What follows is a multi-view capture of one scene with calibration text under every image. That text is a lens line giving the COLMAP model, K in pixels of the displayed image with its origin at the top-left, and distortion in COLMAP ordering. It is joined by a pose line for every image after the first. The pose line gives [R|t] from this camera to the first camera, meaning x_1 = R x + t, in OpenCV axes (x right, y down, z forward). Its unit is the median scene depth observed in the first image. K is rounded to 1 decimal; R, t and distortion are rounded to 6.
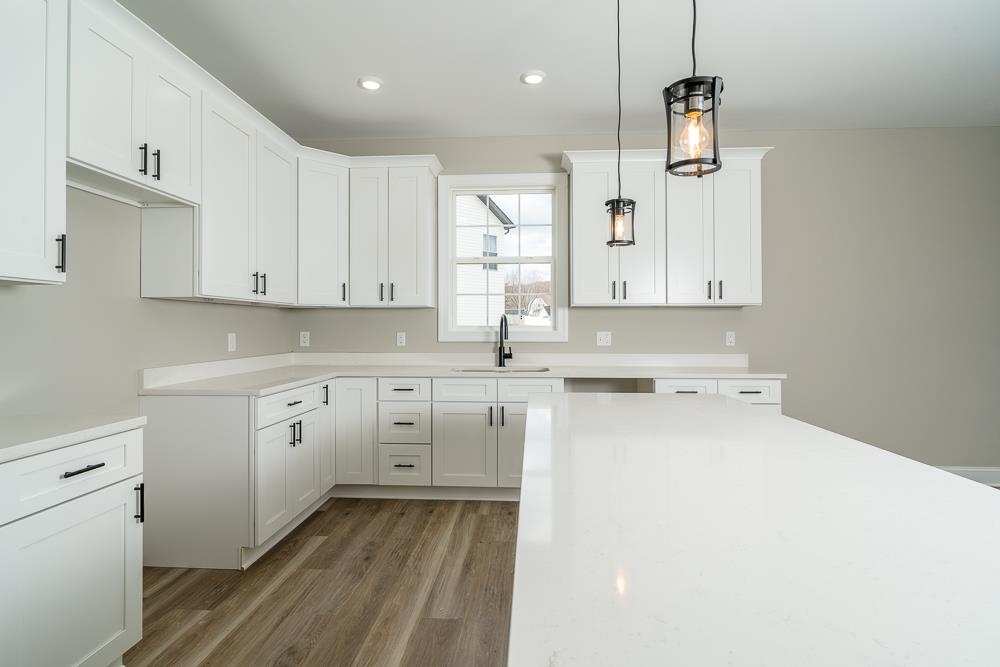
lens RADIAL K [[517.3, 0, 500.9], [0, 517.3, 327.0], [0, 0, 1]] dist [-0.004220, 0.001981]
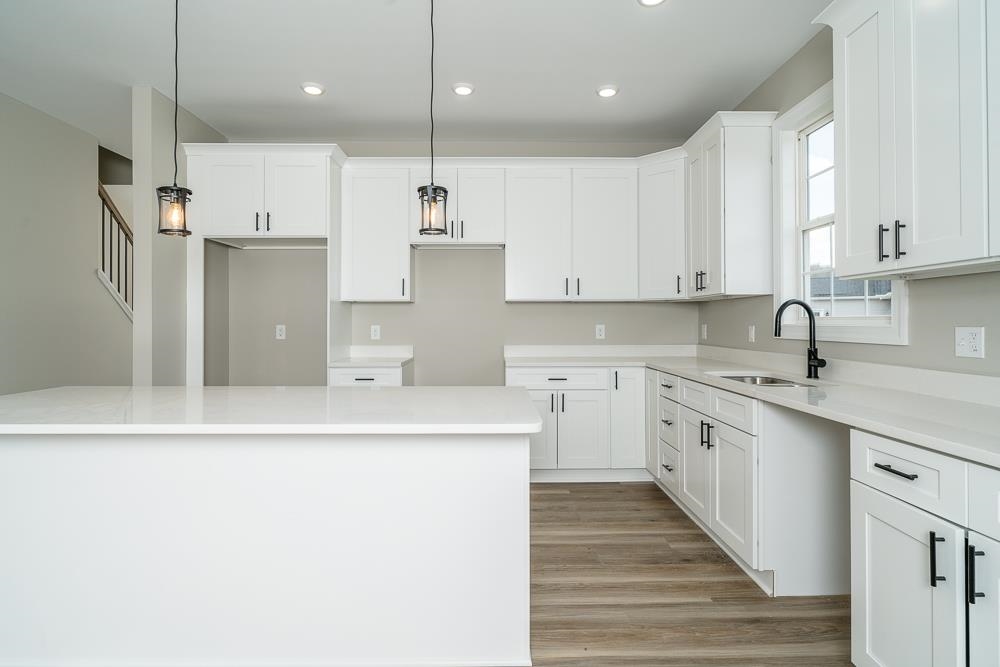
lens RADIAL K [[517.3, 0, 503.6], [0, 517.3, 324.5], [0, 0, 1]] dist [-0.004220, 0.001981]
pose [[0.084168, 0.004330, -0.996442, 0.737048], [0.001108, 0.999990, 0.004439, 0.004914], [0.996451, -0.001478, 0.084162, 0.643044]]
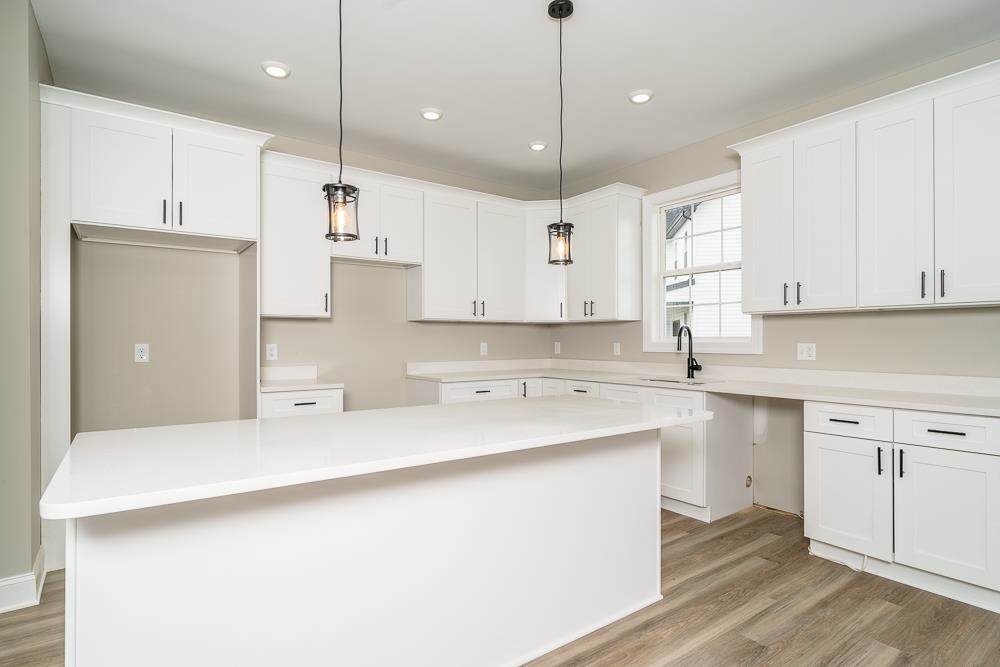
lens RADIAL K [[517.3, 0, 499.6], [0, 517.3, 340.1], [0, 0, 1]] dist [-0.004220, 0.001981]
pose [[0.638375, 0.001376, -0.769724, 0.618557], [0.000026, 0.999998, 0.001809, 0.002427], [0.769726, -0.001175, 0.638374, 0.105320]]
